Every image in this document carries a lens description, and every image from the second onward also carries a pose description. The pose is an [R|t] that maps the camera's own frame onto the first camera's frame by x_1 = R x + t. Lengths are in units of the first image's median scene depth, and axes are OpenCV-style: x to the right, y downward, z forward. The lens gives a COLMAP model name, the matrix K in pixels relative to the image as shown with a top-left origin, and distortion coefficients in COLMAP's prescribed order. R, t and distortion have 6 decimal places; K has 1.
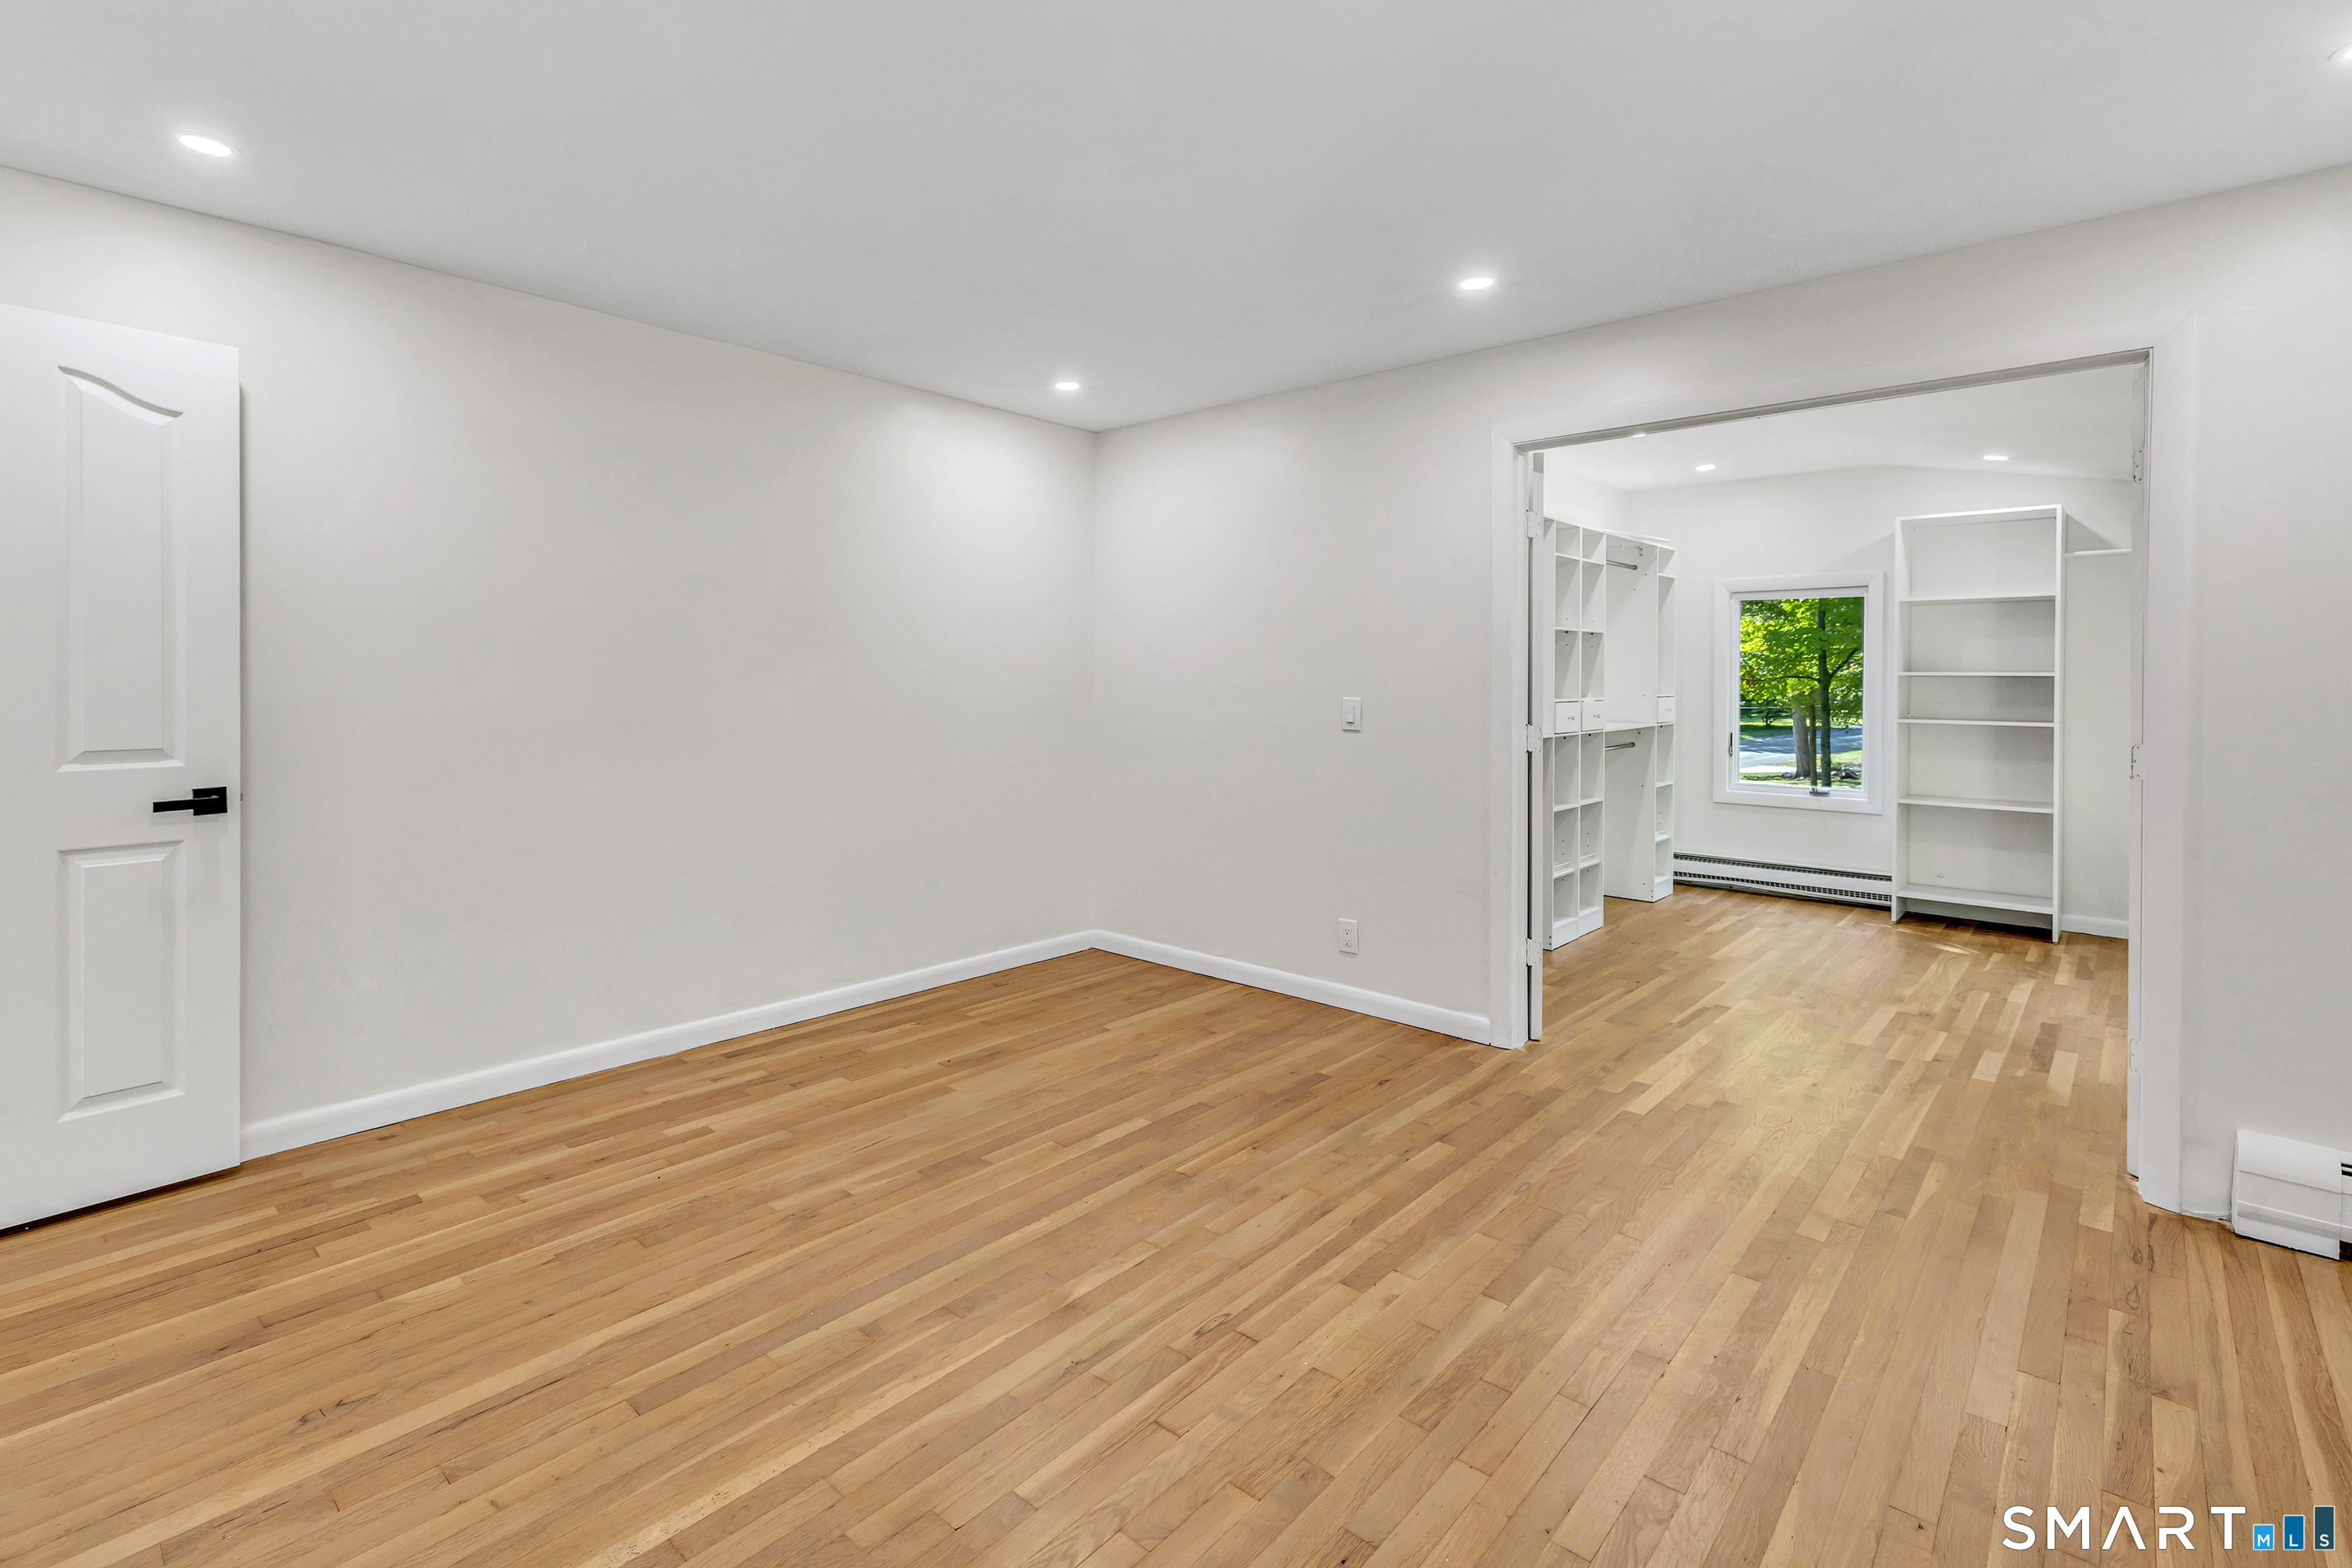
lens RADIAL K [[1090.3, 0, 1072.0], [0, 1090.3, 654.8], [0, 0, 1]] dist [-0.000927, -0.000360]
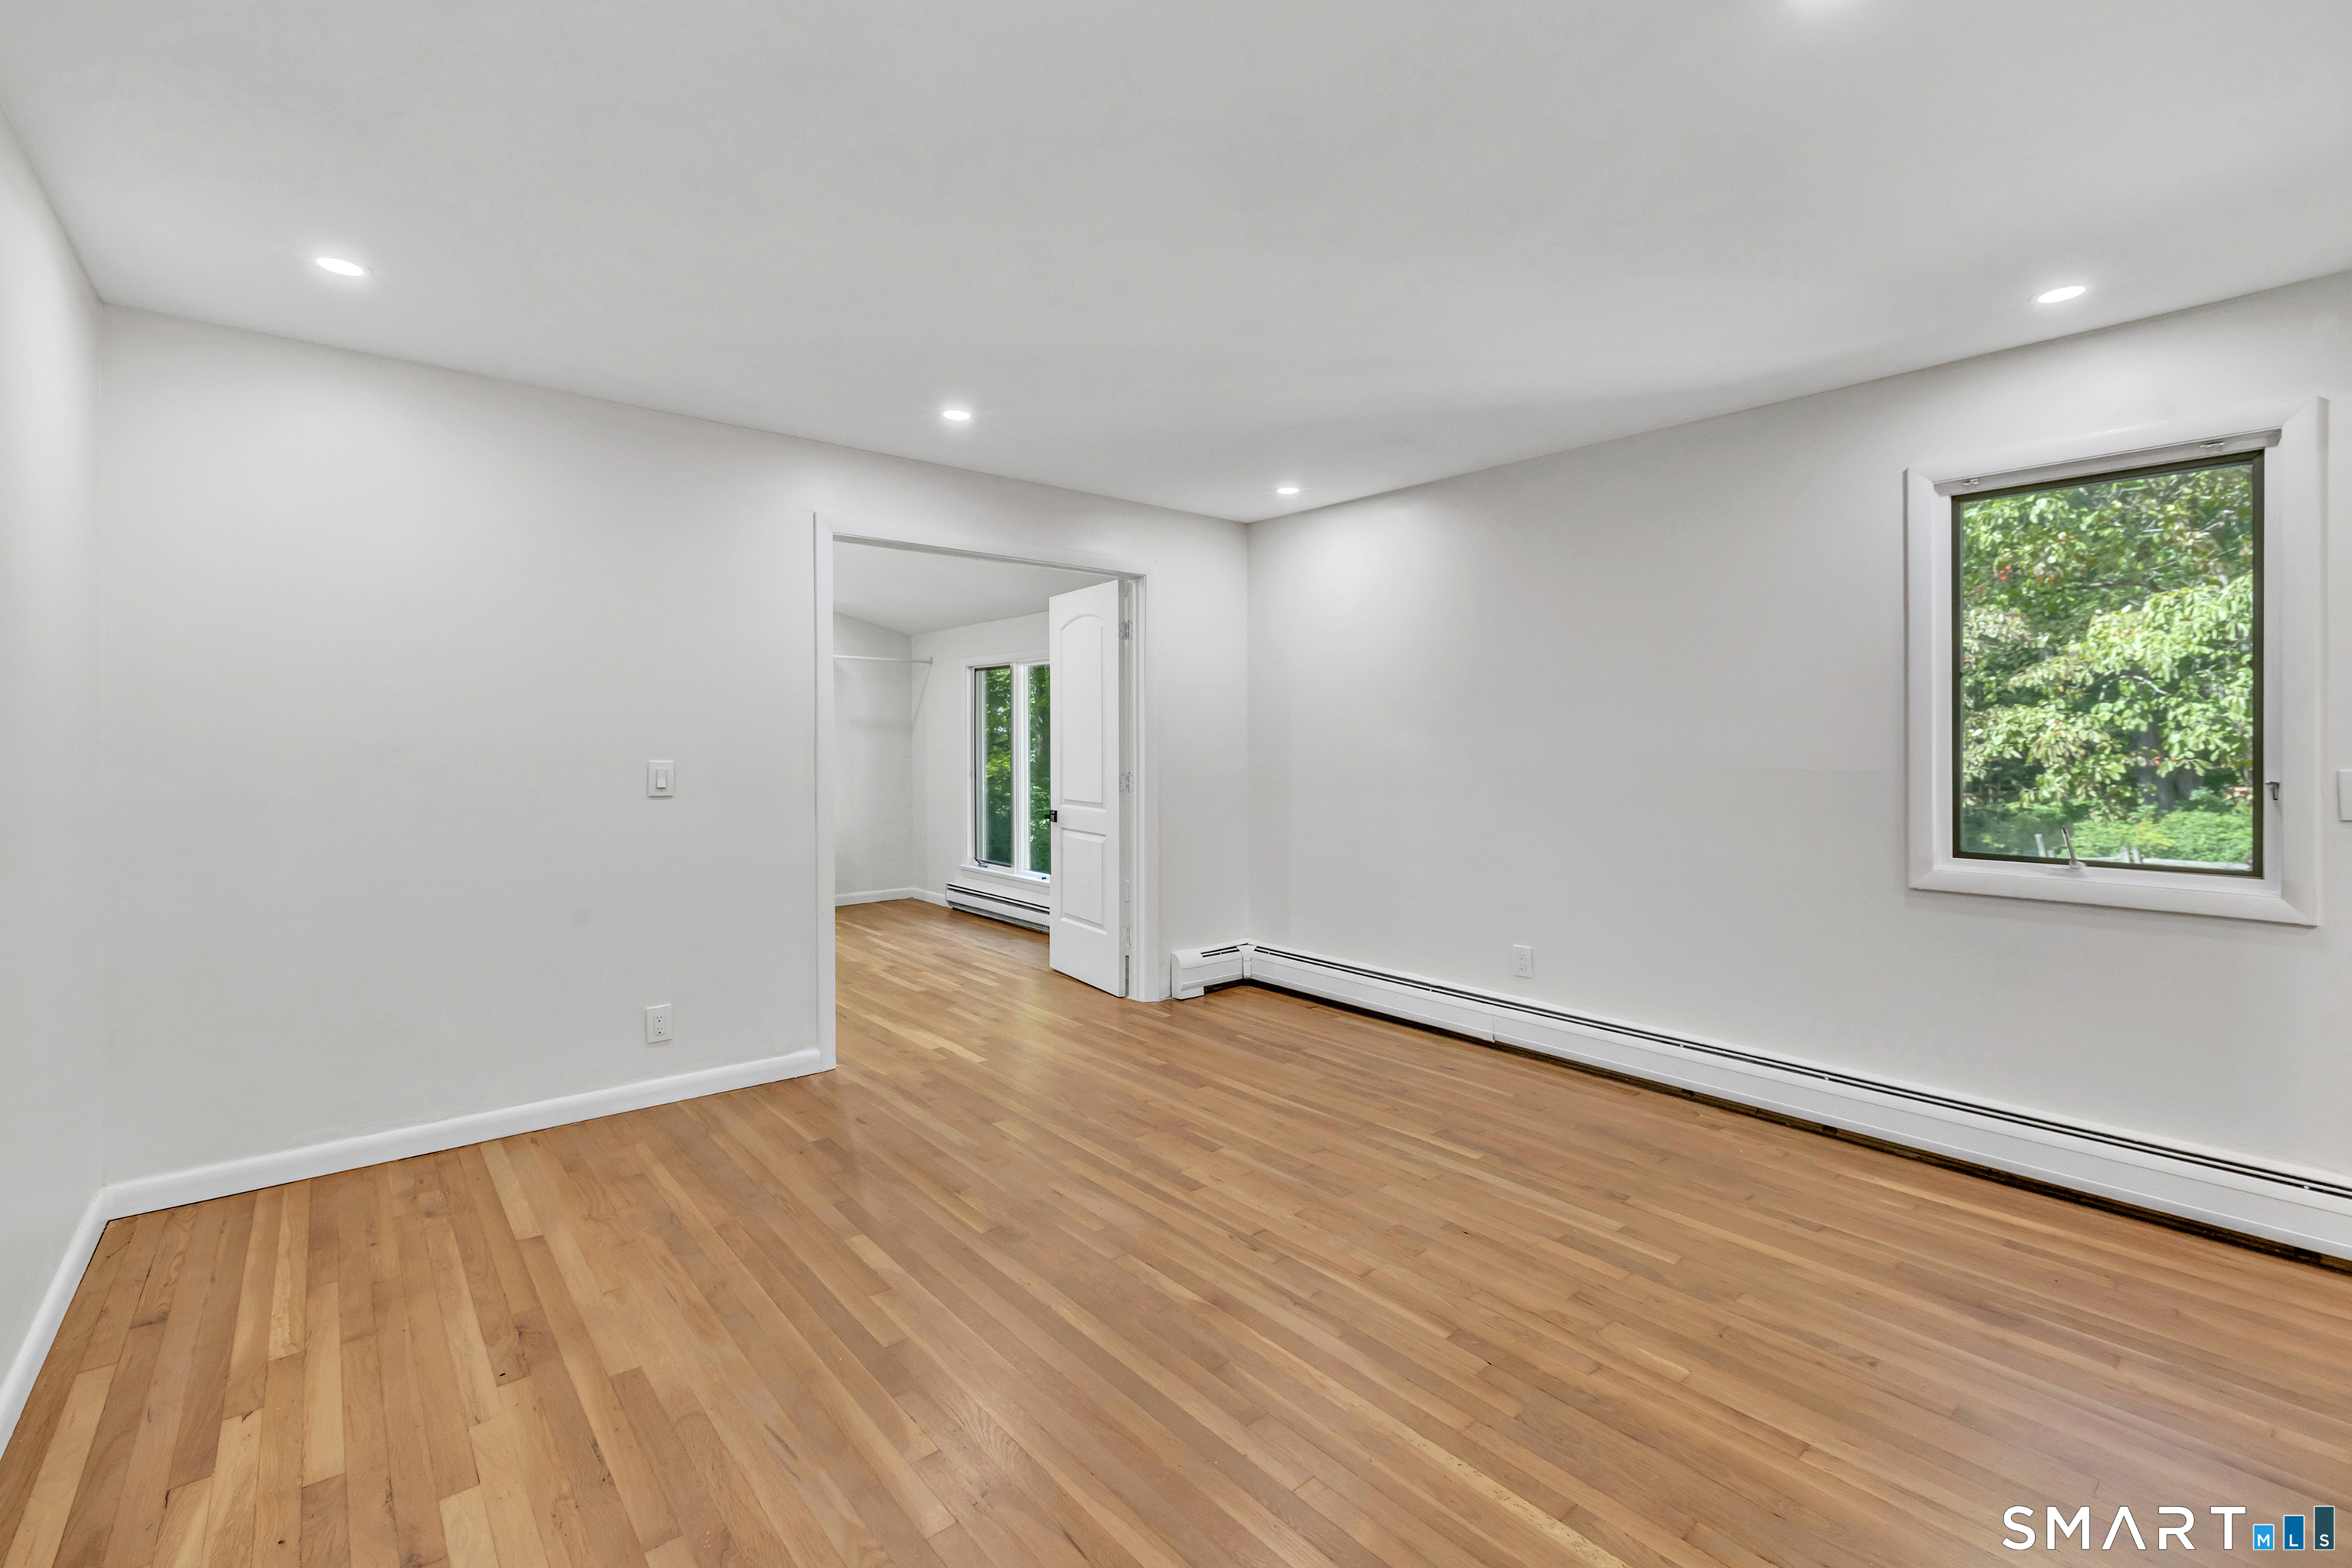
lens RADIAL K [[1023.2, 0, 1174.7], [0, 1023.2, 767.8], [0, 0, 1]] dist [-0.005504, 0.000526]
pose [[0.094006, -0.030385, 0.995108, -0.422054], [-0.020352, 0.999267, 0.032435, 0.007572], [-0.995364, -0.023302, 0.093318, 0.391997]]
